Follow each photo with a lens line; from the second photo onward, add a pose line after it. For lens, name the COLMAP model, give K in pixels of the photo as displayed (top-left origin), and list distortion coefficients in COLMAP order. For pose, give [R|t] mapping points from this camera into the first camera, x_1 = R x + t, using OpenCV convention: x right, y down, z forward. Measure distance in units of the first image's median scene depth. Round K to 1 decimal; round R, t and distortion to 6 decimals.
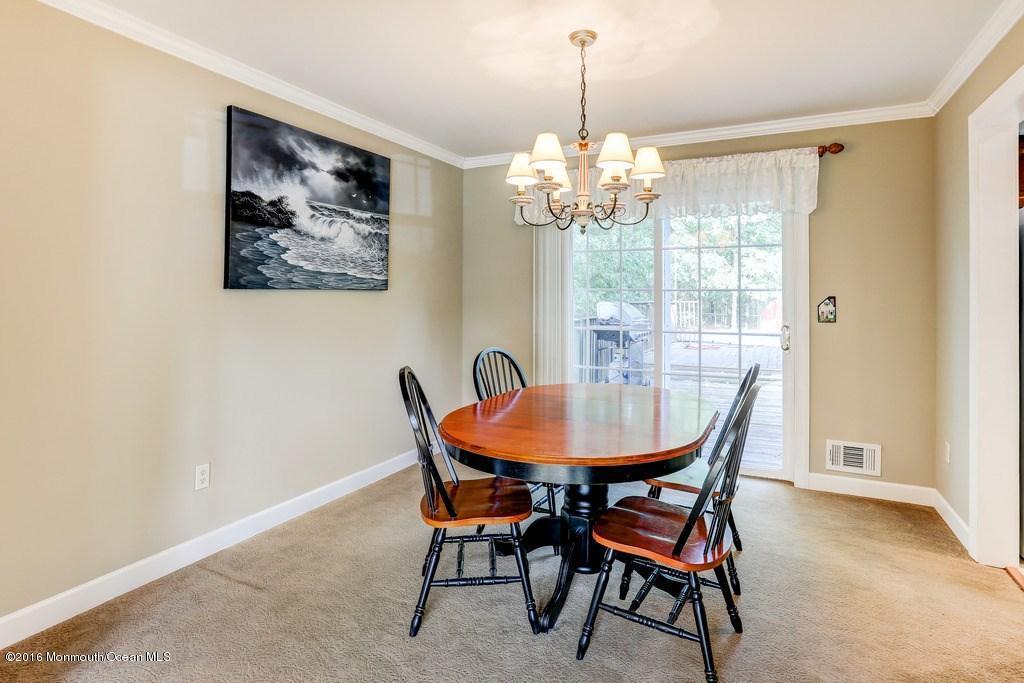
lens RADIAL K [[540.7, 0, 511.2], [0, 540.7, 294.5], [0, 0, 1]] dist [-0.036659, -0.000094]
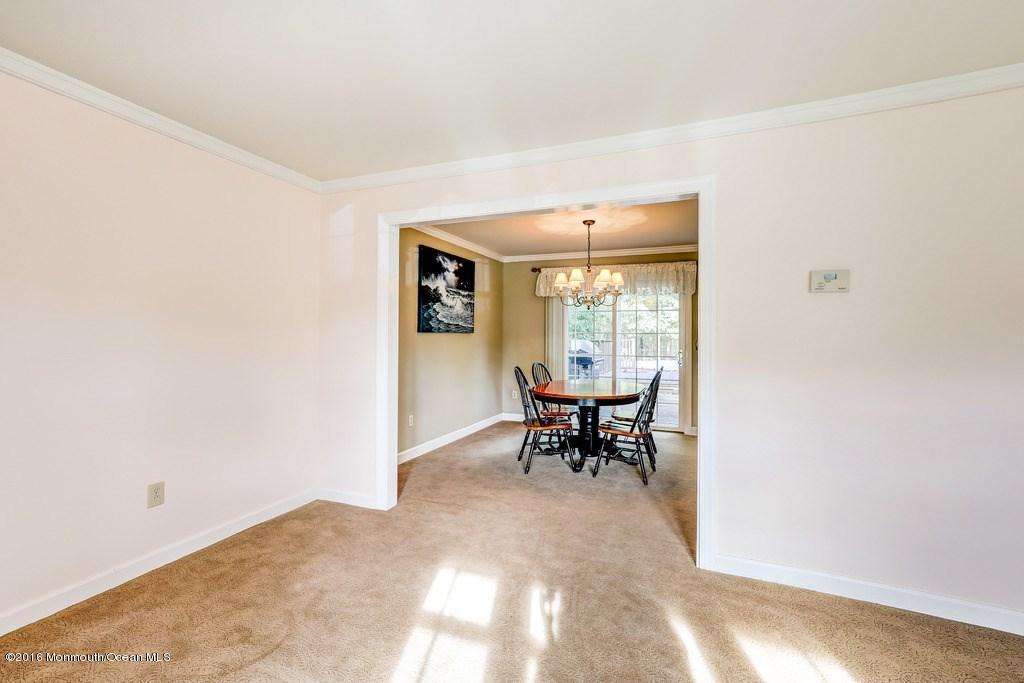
lens RADIAL K [[465.4, 0, 515.6], [0, 465.4, 336.0], [0, 0, 1]] dist [0.001869, 0.000460]
pose [[0.995552, 0.003882, 0.094131, -0.278946], [-0.004322, 0.999981, 0.004471, -0.005472], [-0.094112, -0.004858, 0.995550, -0.725271]]
